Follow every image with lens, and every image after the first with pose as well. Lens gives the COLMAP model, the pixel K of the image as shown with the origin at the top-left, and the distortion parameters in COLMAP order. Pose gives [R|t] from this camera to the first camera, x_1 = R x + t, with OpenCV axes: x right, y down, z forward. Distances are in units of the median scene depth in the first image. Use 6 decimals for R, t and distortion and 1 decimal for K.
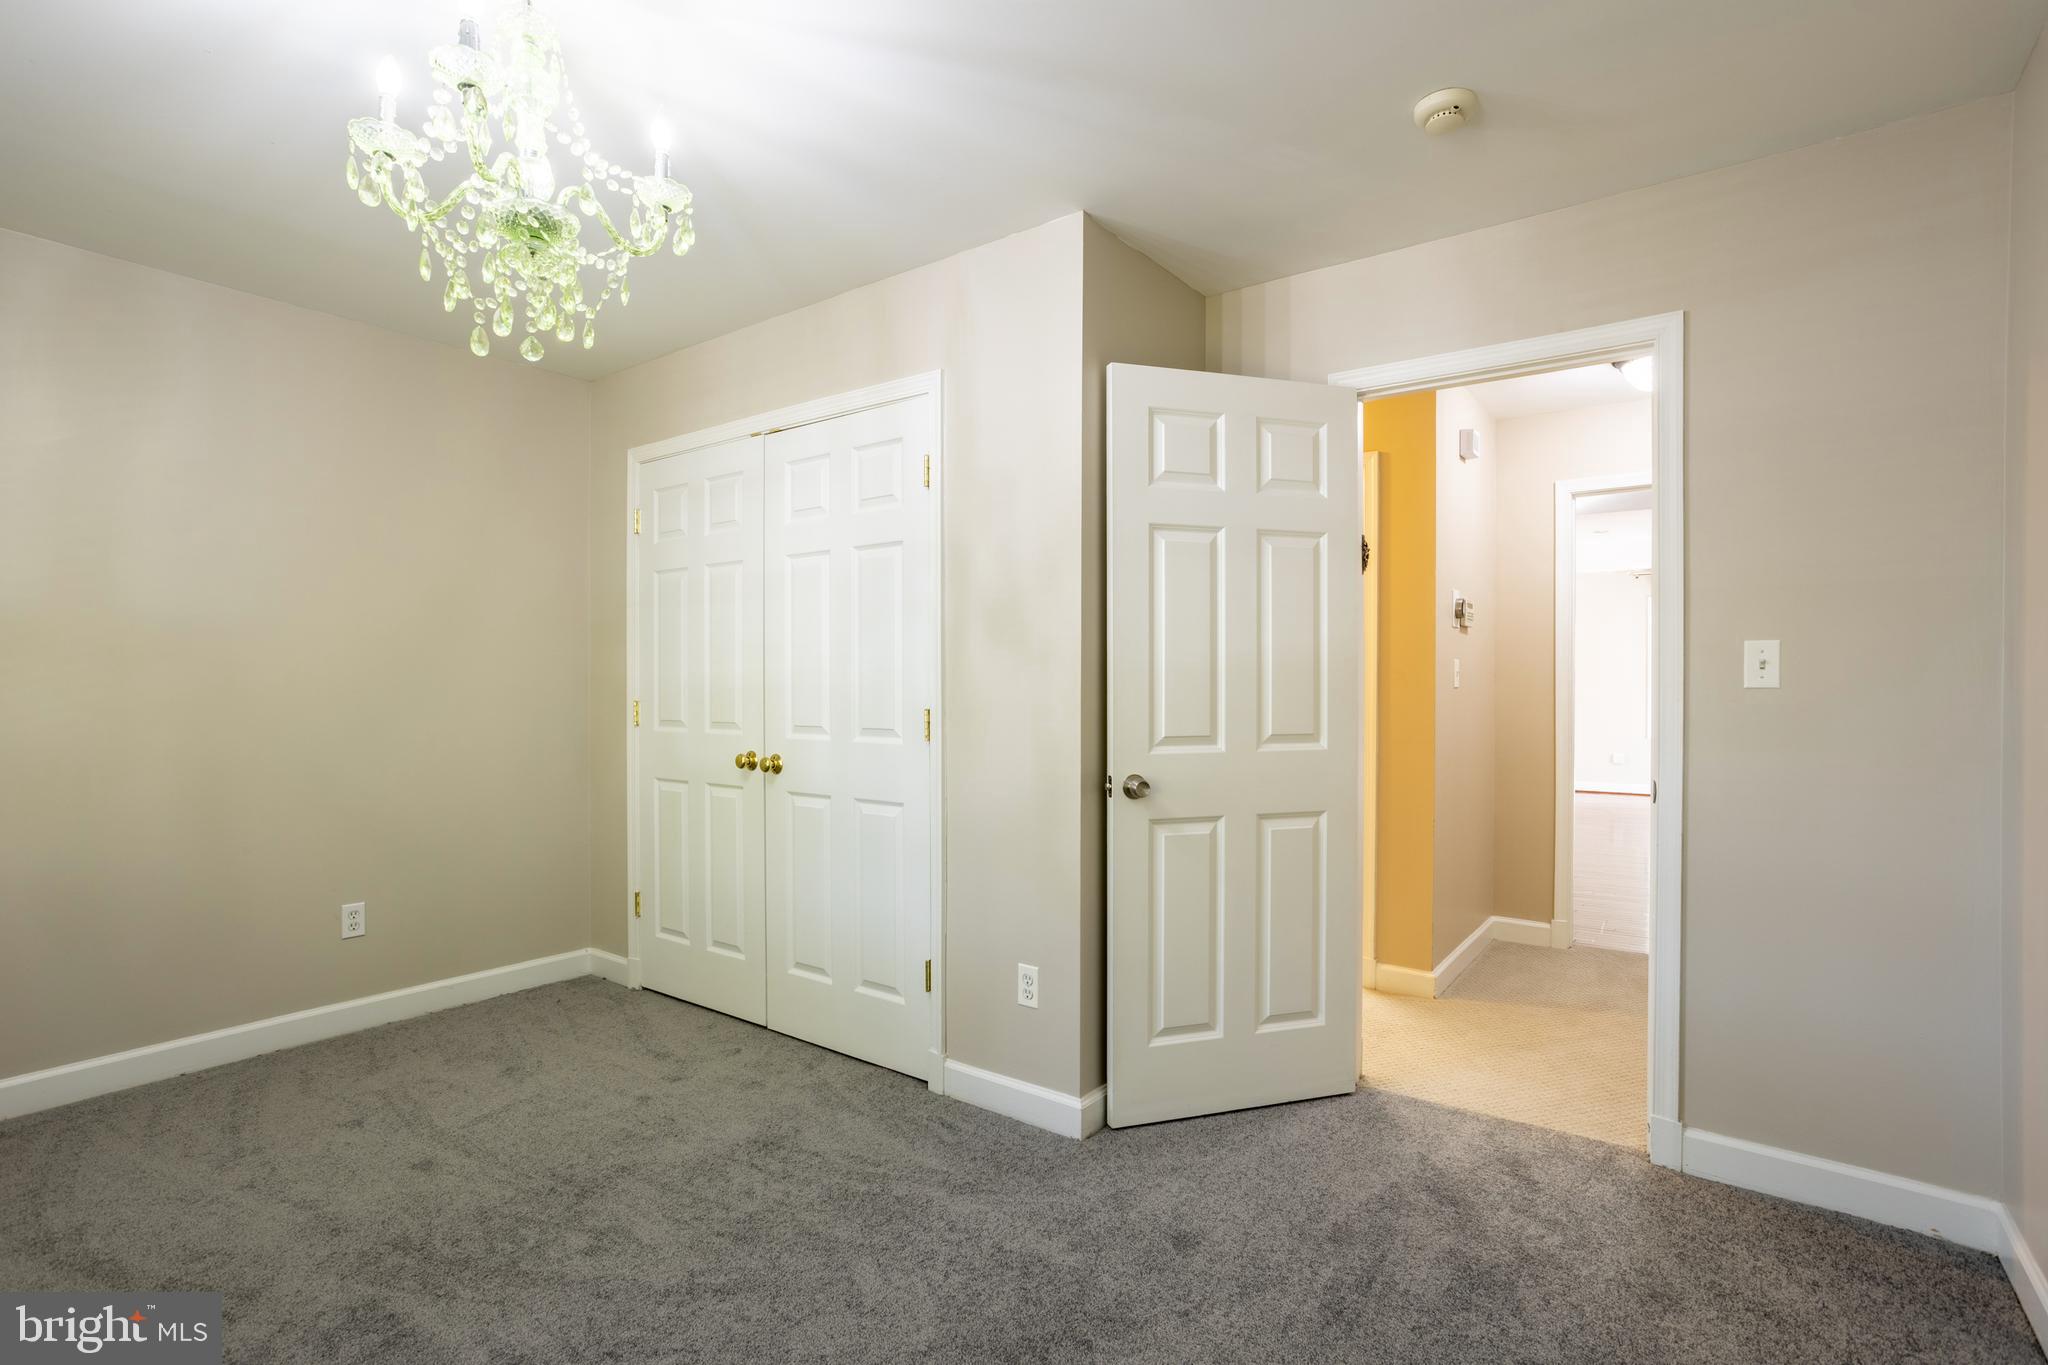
lens RADIAL K [[992.0, 0, 1014.1], [0, 992.0, 677.9], [0, 0, 1]] dist [-0.006228, 0.000367]
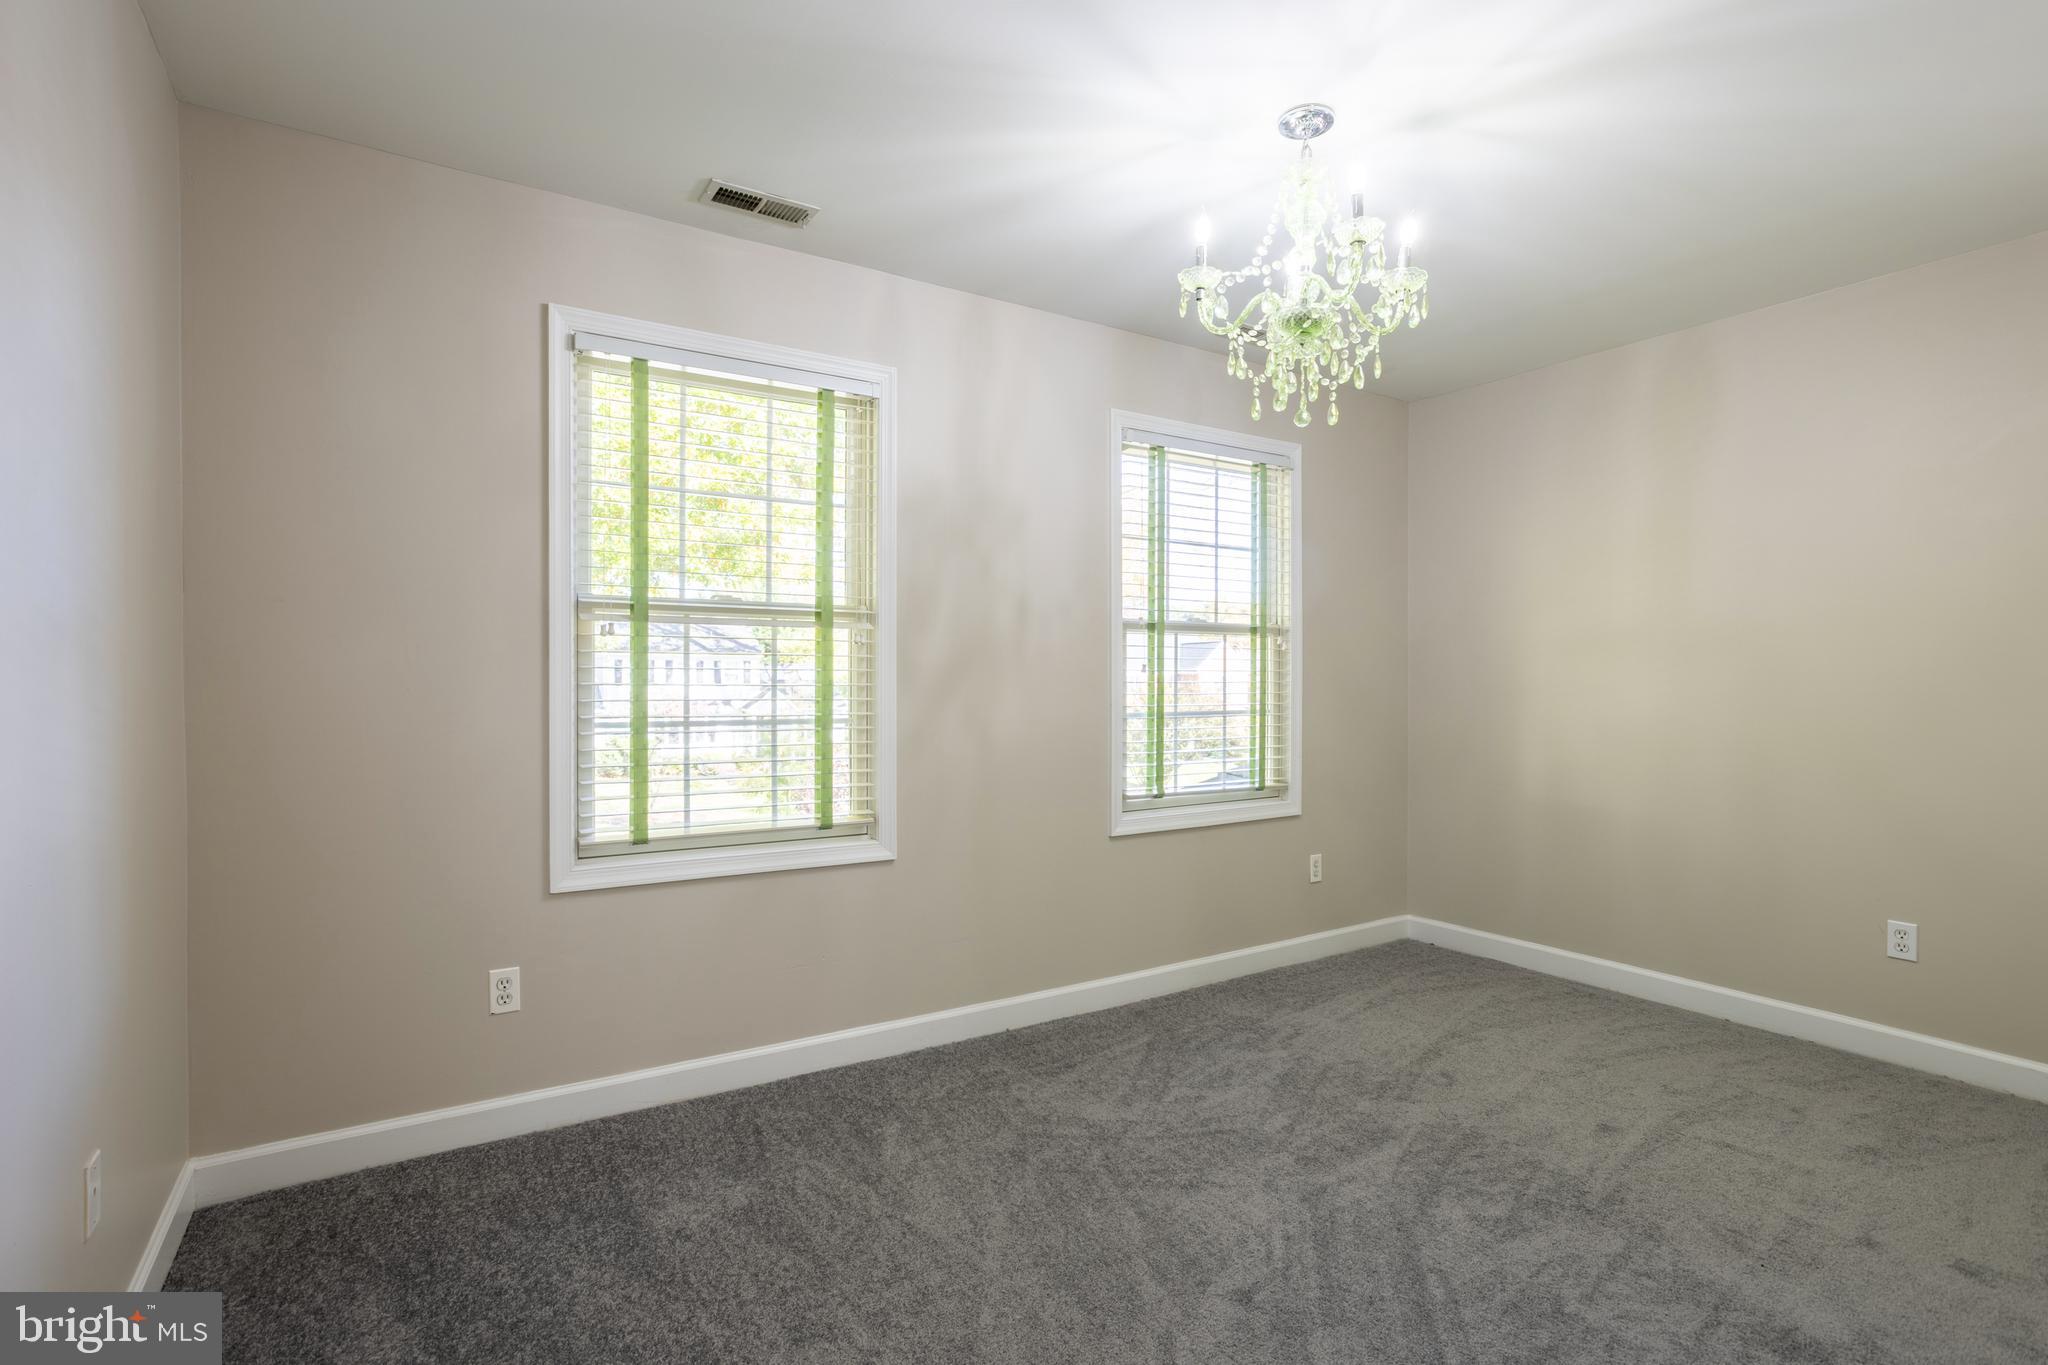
lens RADIAL K [[992.0, 0, 1018.3], [0, 992.0, 689.6], [0, 0, 1]] dist [-0.006228, 0.000367]
pose [[-0.362323, 0.013525, -0.931954, 0.579298], [0.003435, 0.999907, 0.013176, 0.005260], [0.932046, 0.001572, -0.362336, 0.750270]]
